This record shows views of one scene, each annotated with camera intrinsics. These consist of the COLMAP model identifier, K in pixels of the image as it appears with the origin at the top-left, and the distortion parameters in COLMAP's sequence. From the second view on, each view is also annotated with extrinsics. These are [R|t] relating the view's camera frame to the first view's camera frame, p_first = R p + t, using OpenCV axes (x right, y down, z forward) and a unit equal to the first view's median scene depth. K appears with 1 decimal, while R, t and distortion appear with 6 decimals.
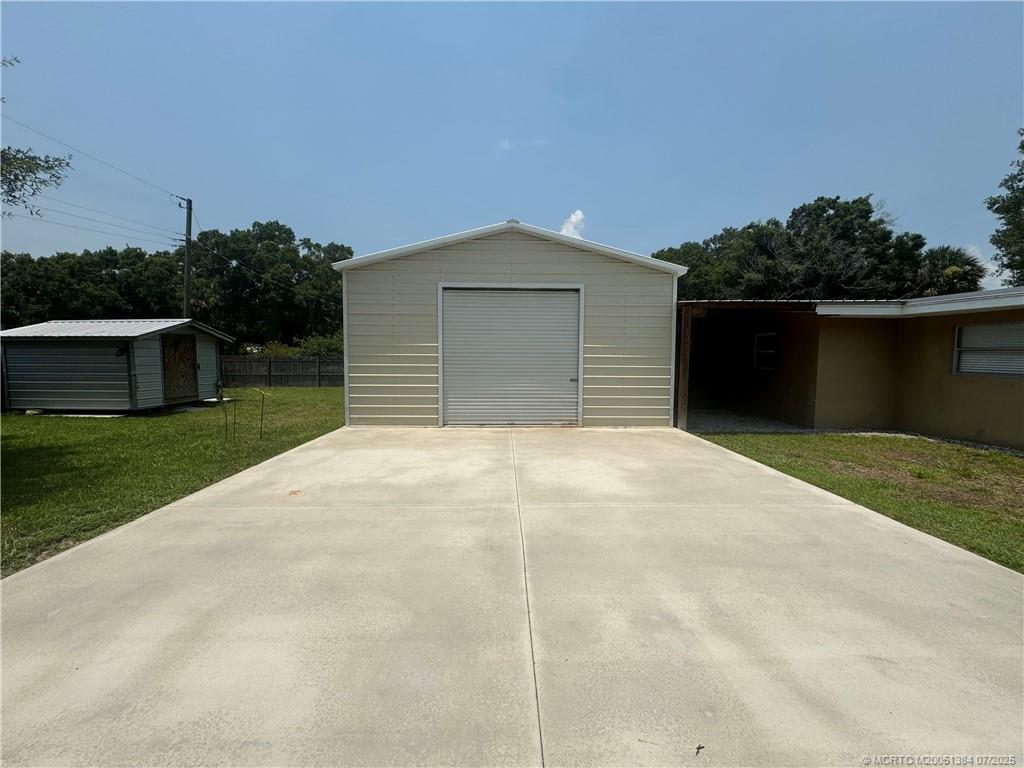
lens RADIAL K [[410.4, 0, 511.5], [0, 410.4, 383.7], [0, 0, 1]] dist [0.000628, 0.000070]
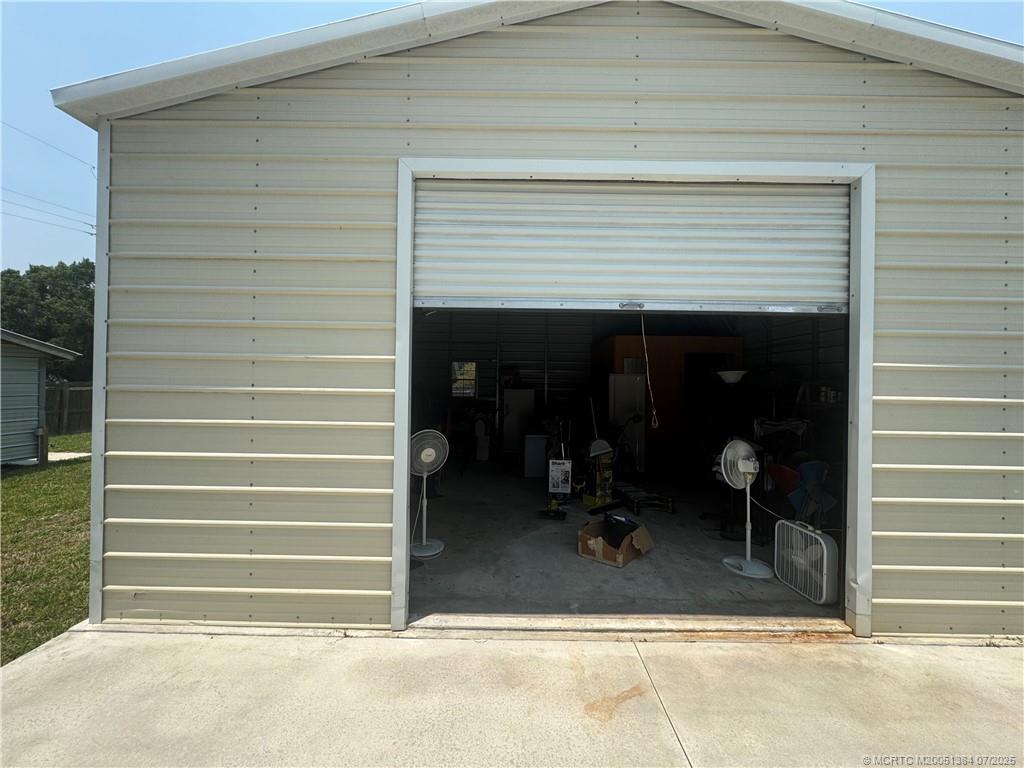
lens RADIAL K [[410.4, 0, 513.3], [0, 410.4, 382.9], [0, 0, 1]] dist [0.000628, 0.000070]
pose [[0.999554, 0.008471, -0.028628, -0.079072], [-0.010382, 0.997682, -0.067259, -0.055105], [0.027992, 0.067526, 0.997325, 0.681480]]
